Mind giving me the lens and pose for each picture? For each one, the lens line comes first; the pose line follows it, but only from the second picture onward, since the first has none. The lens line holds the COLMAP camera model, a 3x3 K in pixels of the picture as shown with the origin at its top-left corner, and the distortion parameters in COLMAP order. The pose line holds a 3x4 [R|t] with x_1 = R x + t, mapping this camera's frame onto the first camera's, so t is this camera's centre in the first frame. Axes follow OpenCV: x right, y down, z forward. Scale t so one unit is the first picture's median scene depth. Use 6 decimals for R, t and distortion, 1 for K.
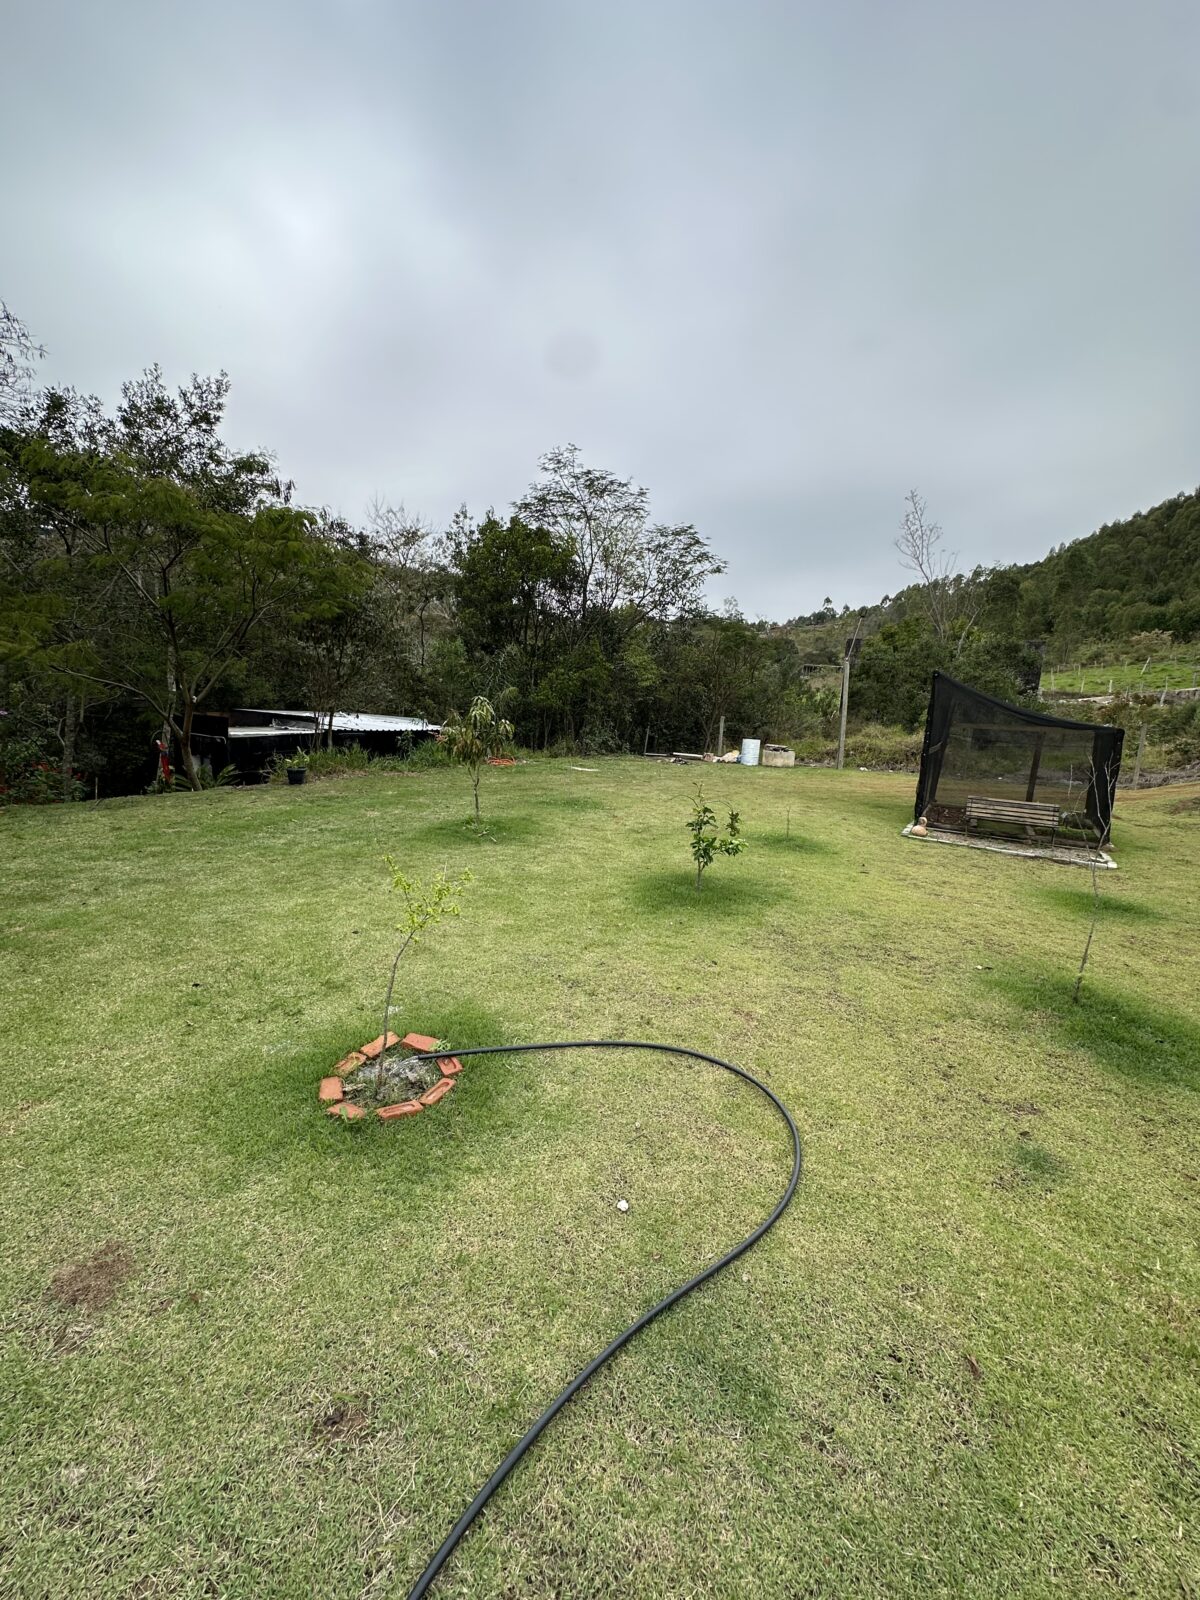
lens RADIAL K [[639.4, 0, 591.4], [0, 639.4, 800.4], [0, 0, 1]] dist [-0.010991, 0.000106]
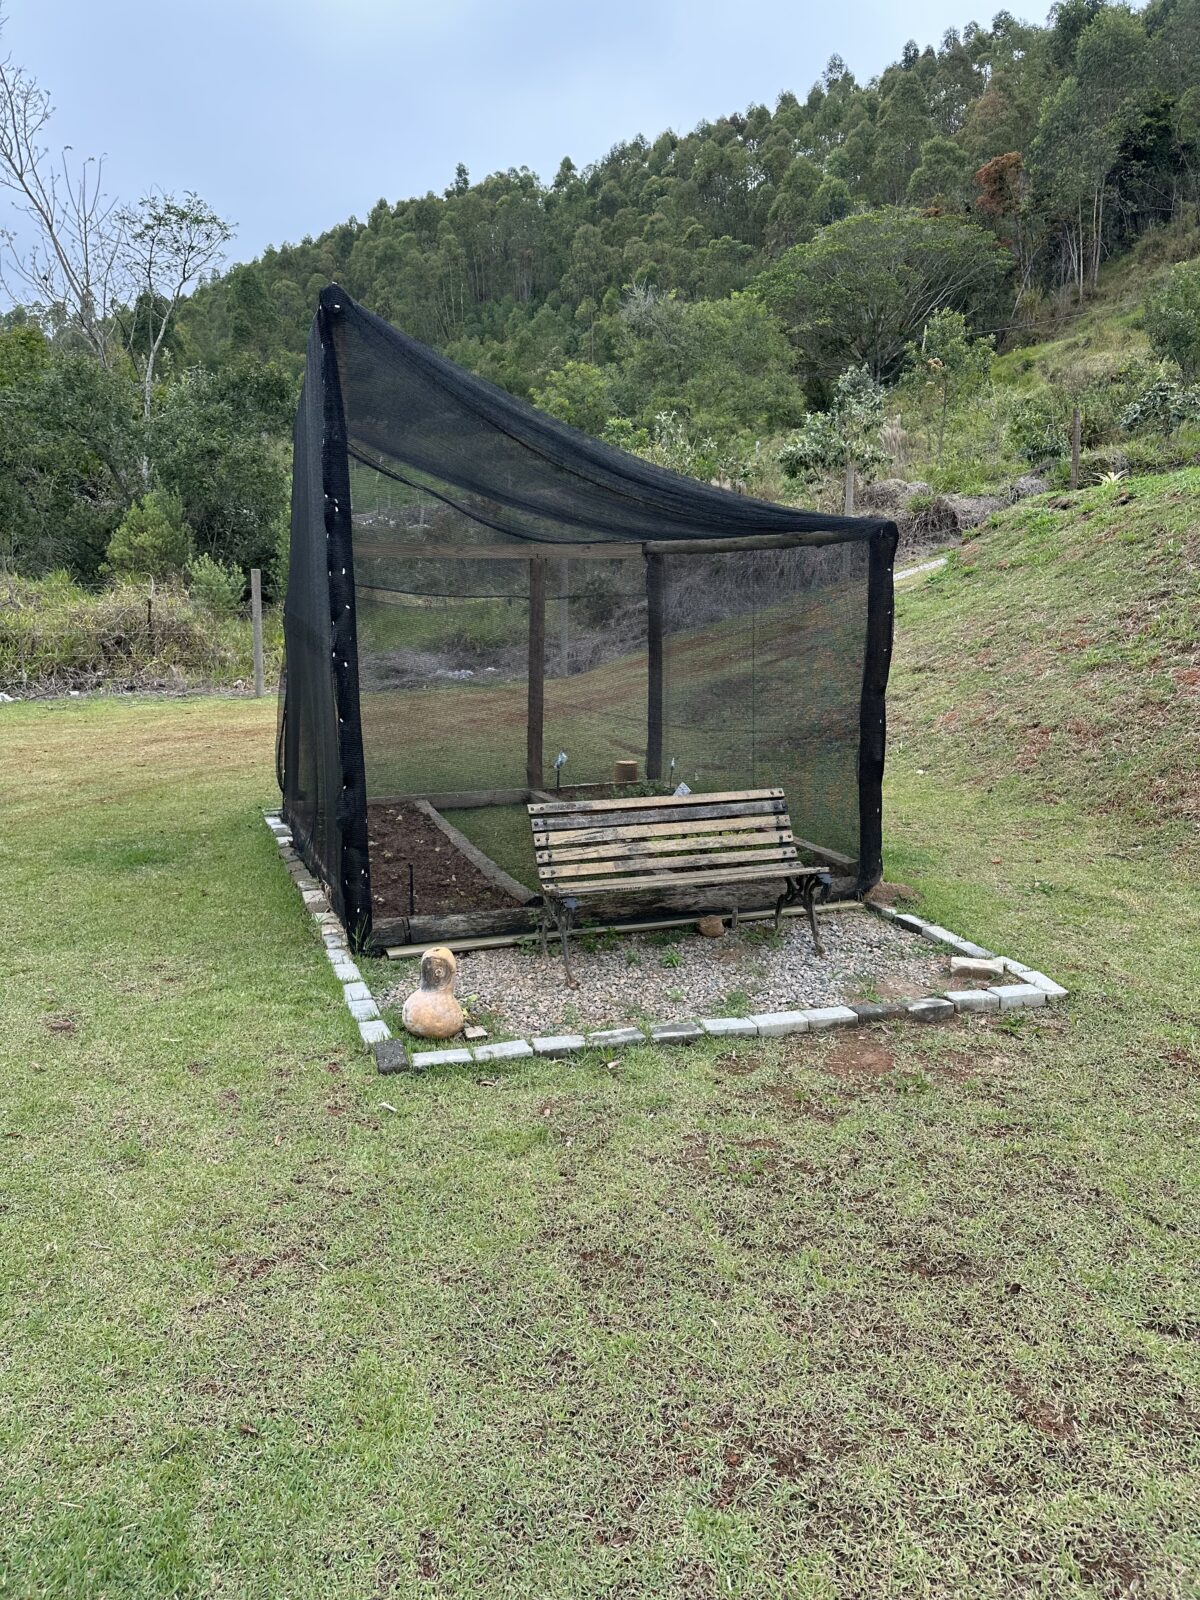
lens RADIAL K [[1101.1, 0, 595.1], [0, 1101.1, 805.8], [0, 0, 1]] dist [0.004651, -0.000027]
pose [[0.603117, -0.214754, 0.768199, 0.114385], [0.146041, 0.976526, 0.158335, -0.033018], [-0.784169, 0.016694, 0.620322, 0.292975]]
